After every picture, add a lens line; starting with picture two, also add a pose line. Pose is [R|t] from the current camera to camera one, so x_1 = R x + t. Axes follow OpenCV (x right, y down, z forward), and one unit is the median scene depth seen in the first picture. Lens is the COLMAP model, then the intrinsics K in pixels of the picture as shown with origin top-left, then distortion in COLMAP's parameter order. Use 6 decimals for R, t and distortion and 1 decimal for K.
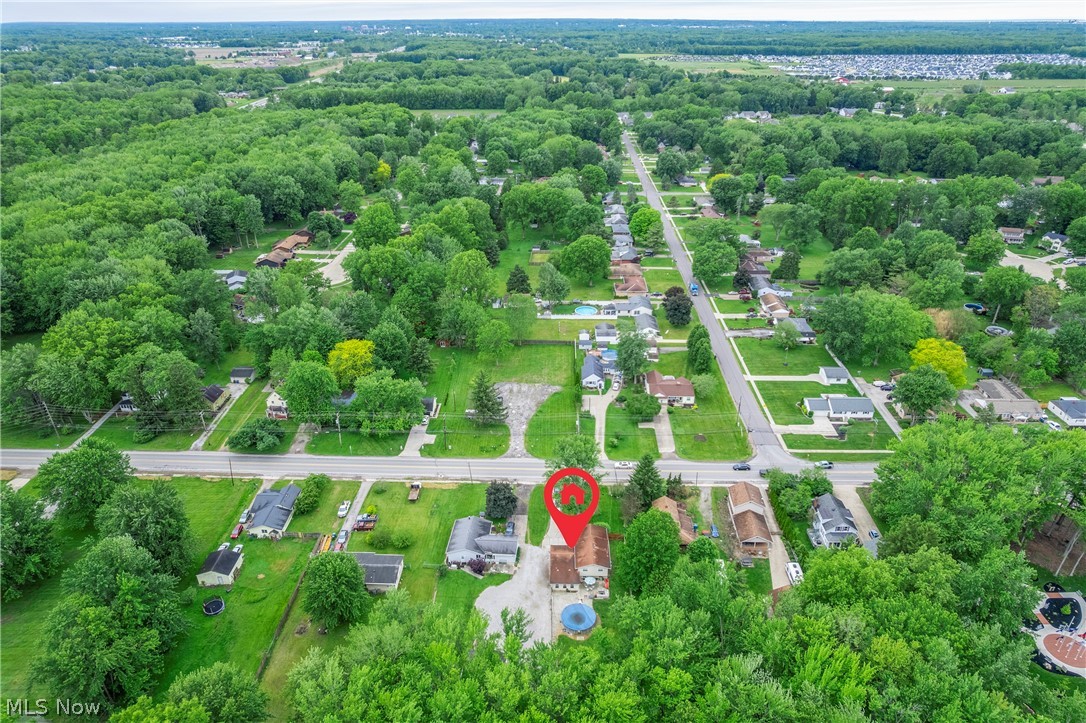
lens RADIAL K [[686.4, 0, 543.8], [0, 686.4, 380.7], [0, 0, 1]] dist [-0.002041, -0.150615]
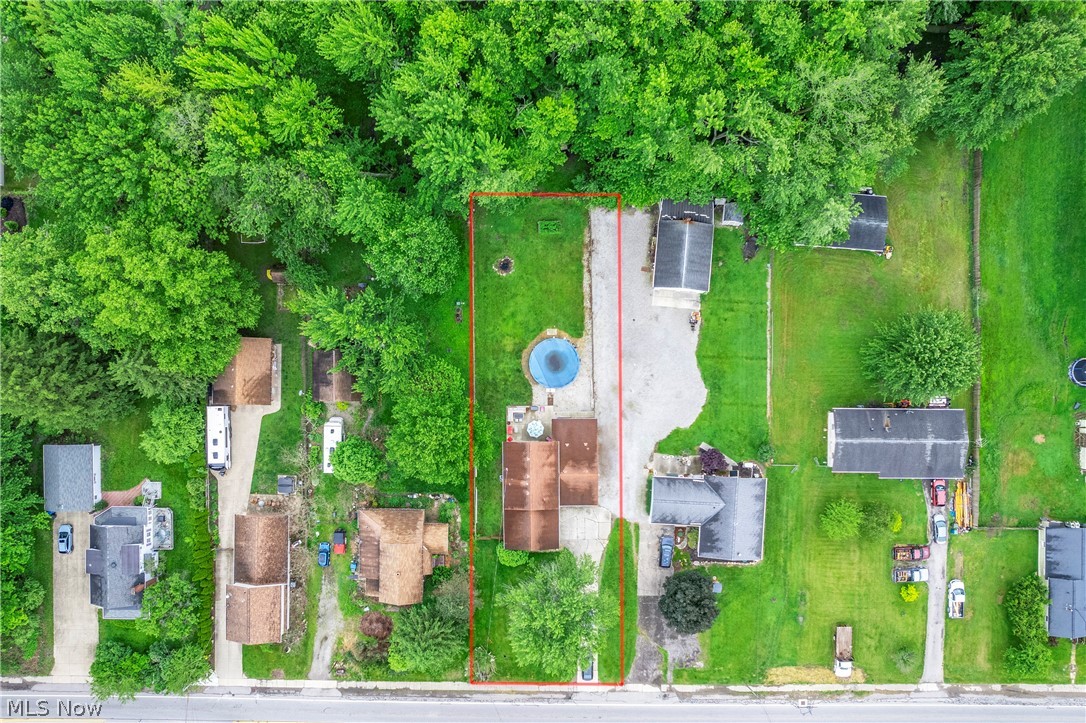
lens RADIAL K [[776.8, 0, 542.6], [0, 776.8, 408.3], [0, 0, 1]] dist [-0.081411, 0.071342]
pose [[-0.999589, 0.027213, 0.009057, 0.049833], [-0.005172, -0.481634, 0.876357, -0.318839], [0.028210, 0.875950, 0.481576, 0.584198]]
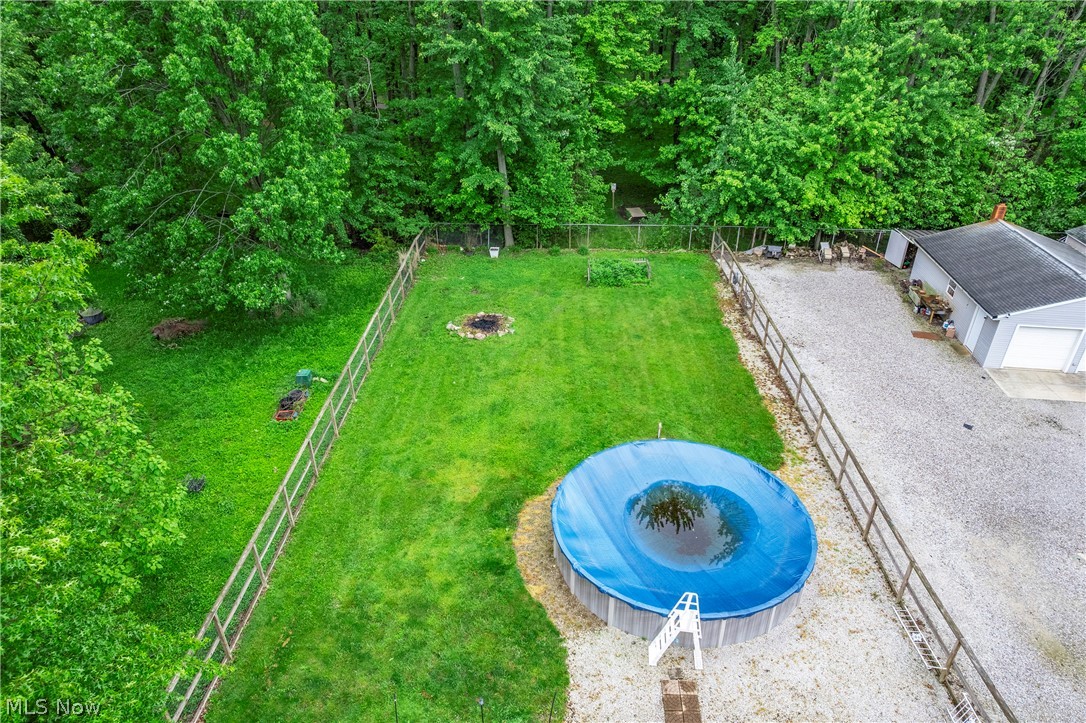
lens RADIAL K [[694.1, 0, 550.2], [0, 694.1, 367.2], [0, 0, 1]] dist [-0.082044, 0.069144]
pose [[-0.999967, 0.002693, 0.007639, 0.066345], [0.007914, 0.525394, 0.850822, 0.188072], [-0.001722, 0.850855, -0.525398, 0.921847]]
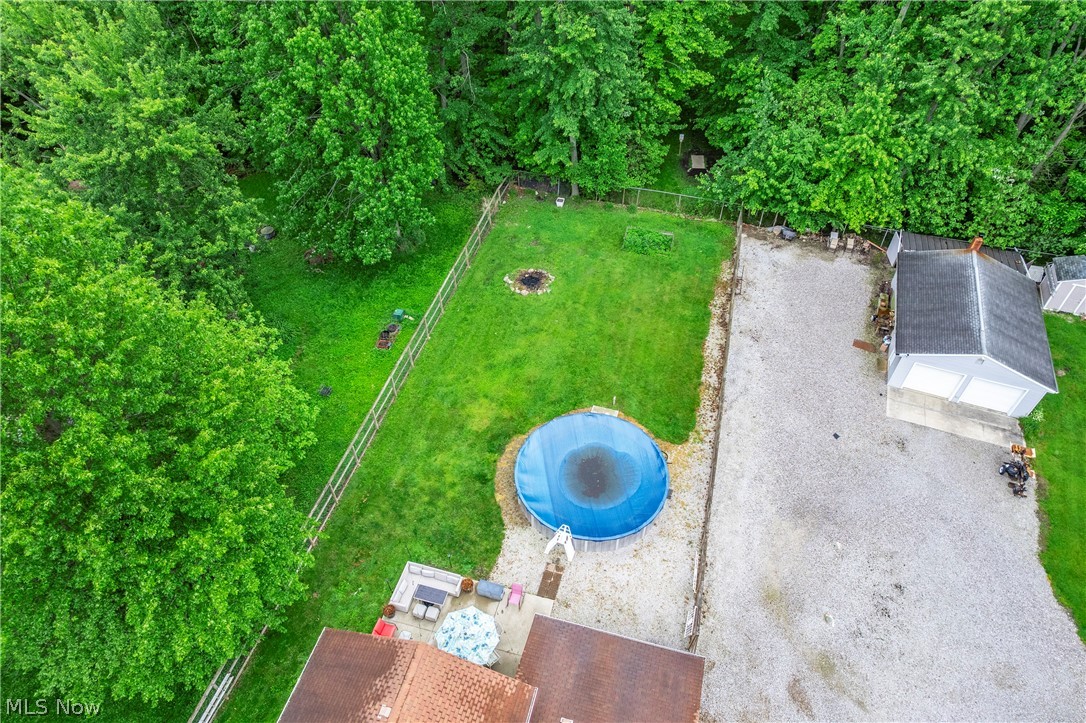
lens RADIAL K [[694.1, 0, 550.2], [0, 694.1, 367.2], [0, 0, 1]] dist [-0.082044, 0.069144]
pose [[-0.970583, -0.169674, 0.170820, 0.027125], [0.119364, 0.277057, 0.953411, 0.101907], [-0.209096, 0.945754, -0.248654, 0.904607]]
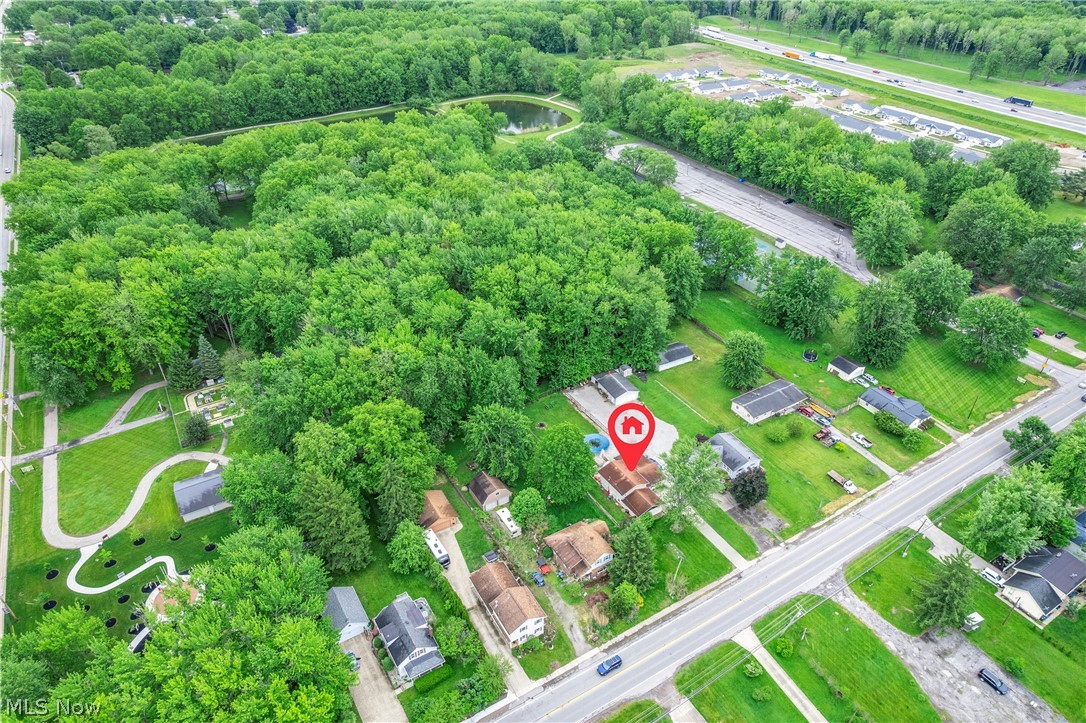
lens RADIAL K [[694.1, 0, 550.2], [0, 694.1, 367.2], [0, 0, 1]] dist [-0.082044, 0.069144]
pose [[-0.834509, 0.317331, -0.450440, 0.549584], [-0.260294, 0.493487, 0.829890, -0.627318], [0.485636, 0.809797, -0.329220, 1.105098]]
